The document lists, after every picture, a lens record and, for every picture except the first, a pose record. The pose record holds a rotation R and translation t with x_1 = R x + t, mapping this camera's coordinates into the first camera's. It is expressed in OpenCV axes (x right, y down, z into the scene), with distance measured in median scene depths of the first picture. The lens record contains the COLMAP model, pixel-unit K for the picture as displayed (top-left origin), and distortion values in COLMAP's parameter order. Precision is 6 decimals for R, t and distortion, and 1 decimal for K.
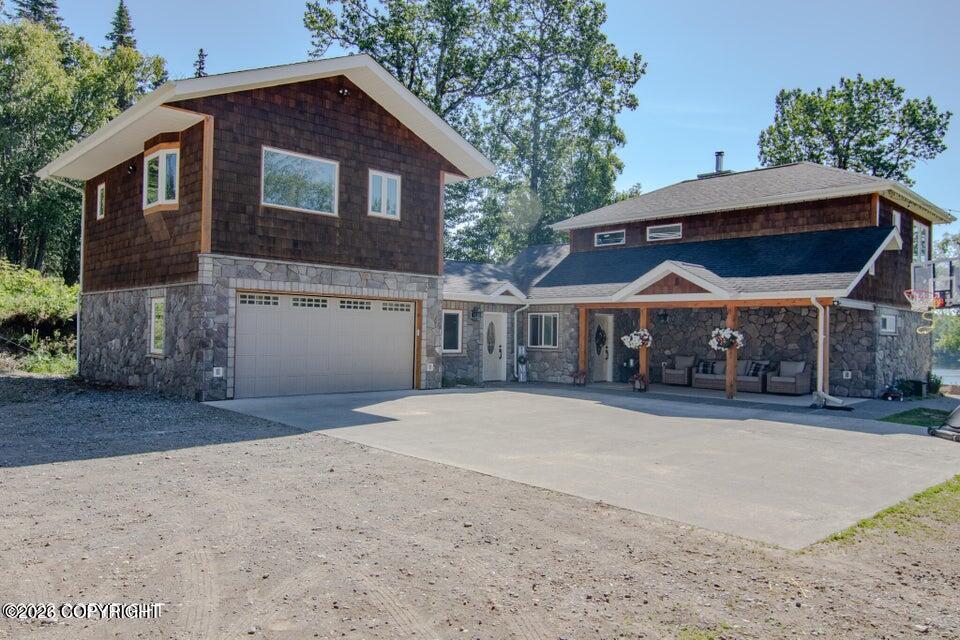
lens RADIAL K [[676.2, 0, 480.0], [0, 676.2, 320.0], [0, 0, 1]] dist [0.001964, -0.000384]
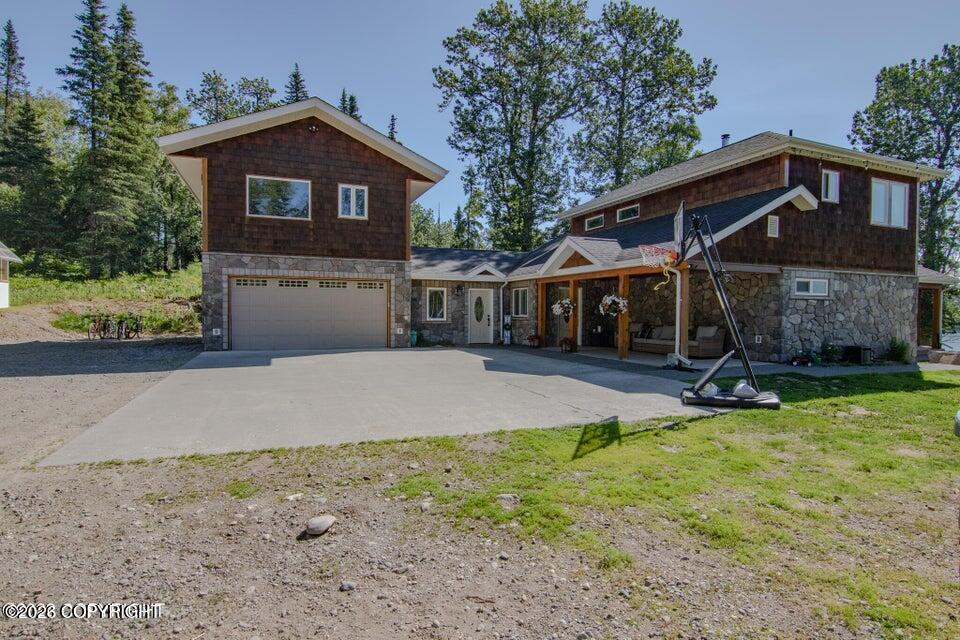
lens RADIAL K [[506.0, 0, 480.0], [0, 506.0, 320.0], [0, 0, 1]] dist [0.000510, -0.012695]
pose [[0.926644, -0.006323, -0.375886, 0.447083], [0.018356, 0.999427, 0.028440, 0.023968], [0.375491, -0.033253, 0.926229, 0.153209]]
